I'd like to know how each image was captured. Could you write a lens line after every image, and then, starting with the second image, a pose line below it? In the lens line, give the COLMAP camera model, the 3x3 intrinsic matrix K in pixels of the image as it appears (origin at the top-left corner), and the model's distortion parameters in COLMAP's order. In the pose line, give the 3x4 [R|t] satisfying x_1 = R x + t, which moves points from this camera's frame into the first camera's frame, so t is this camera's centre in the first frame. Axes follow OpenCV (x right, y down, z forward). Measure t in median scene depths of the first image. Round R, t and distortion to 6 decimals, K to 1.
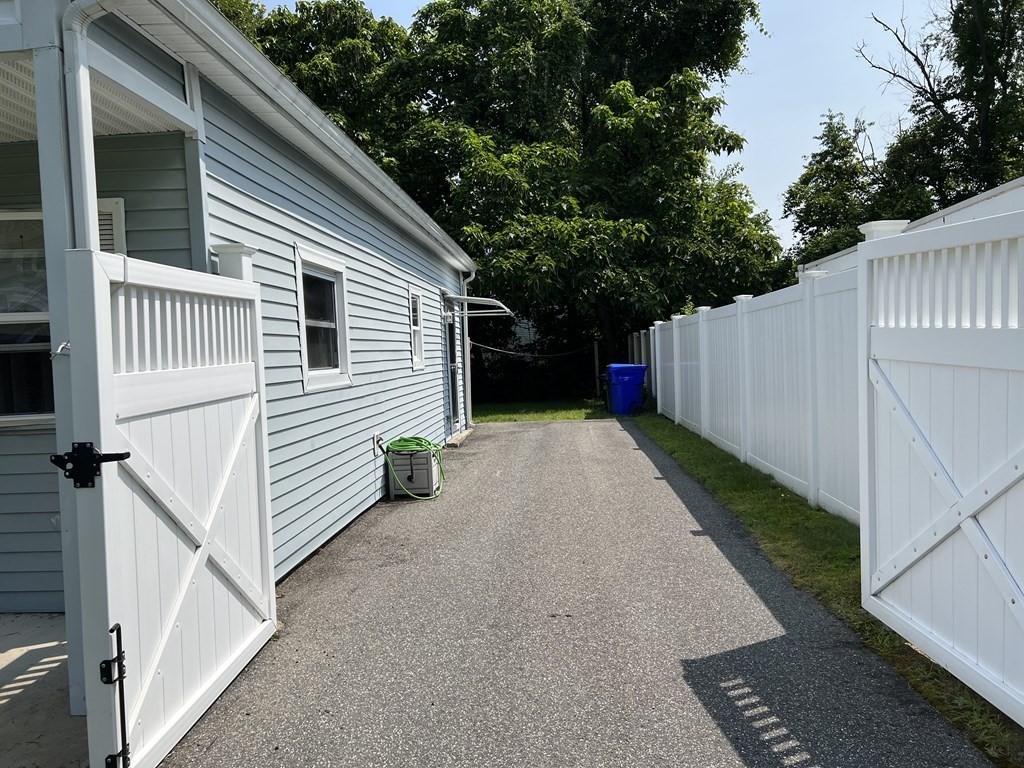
lens RADIAL K [[771.9, 0, 512.0], [0, 771.9, 384.0], [0, 0, 1]] dist [0.009131, -0.060273]
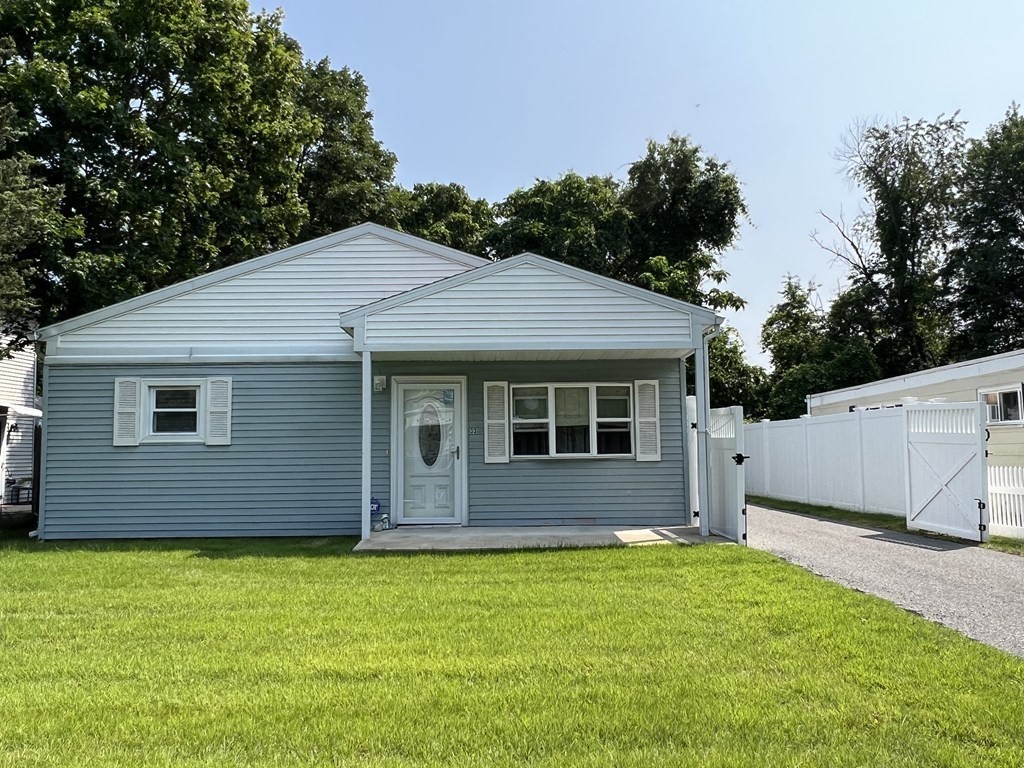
lens RADIAL K [[756.8, 0, 512.0], [0, 756.8, 384.0], [0, 0, 1]] dist [-0.067819, -0.000933]
pose [[0.996131, 0.032246, 0.081749, -0.192698], [-0.021147, 0.990867, -0.133173, 0.023292], [-0.085296, 0.130929, 0.987716, -0.255181]]
